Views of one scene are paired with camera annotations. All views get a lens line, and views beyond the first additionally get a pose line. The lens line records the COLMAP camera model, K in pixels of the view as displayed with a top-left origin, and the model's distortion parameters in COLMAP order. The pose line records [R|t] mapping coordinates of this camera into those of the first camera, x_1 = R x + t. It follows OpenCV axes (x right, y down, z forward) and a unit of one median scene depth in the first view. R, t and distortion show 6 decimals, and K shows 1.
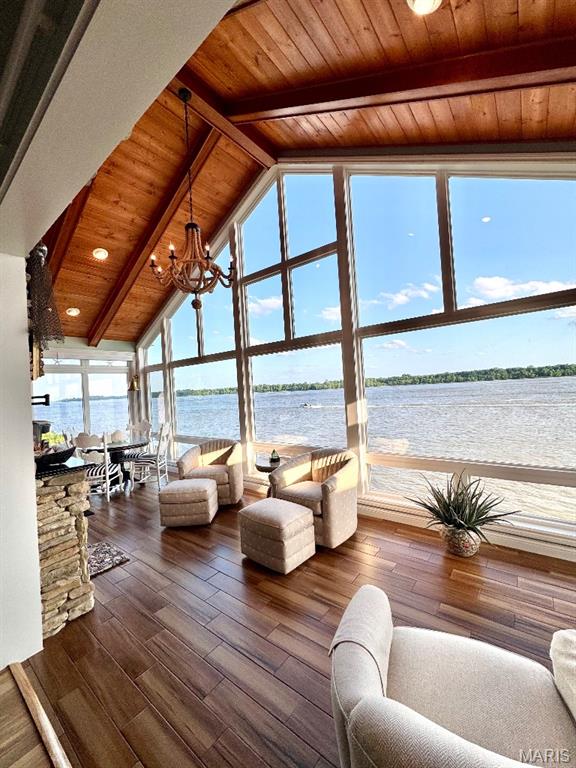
lens RADIAL K [[305.8, 0, 288.0], [0, 305.8, 384.0], [0, 0, 1]] dist [-0.002570, -0.000221]
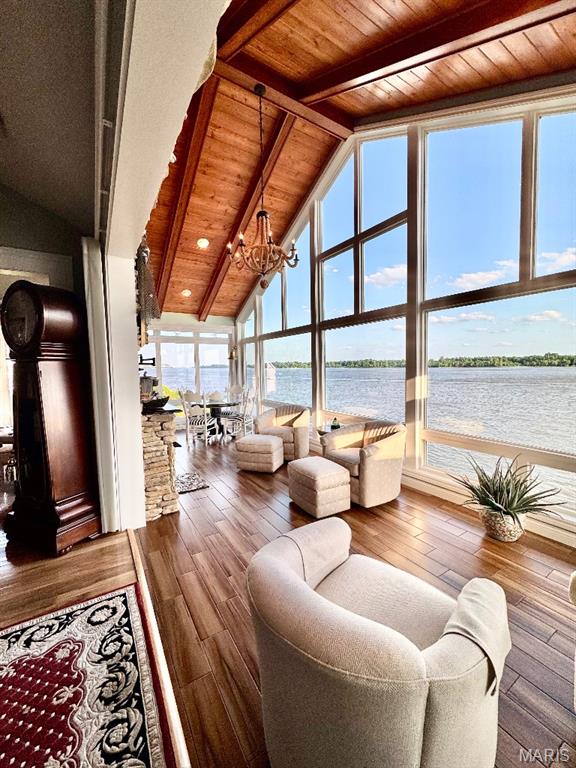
lens RADIAL K [[305.8, 0, 288.0], [0, 305.8, 384.0], [0, 0, 1]] dist [-0.002570, -0.000221]
pose [[0.942179, 0.062297, -0.329270, 0.162274], [-0.034221, 0.995318, 0.090392, 0.004765], [0.333359, -0.073898, 0.939899, -0.070037]]
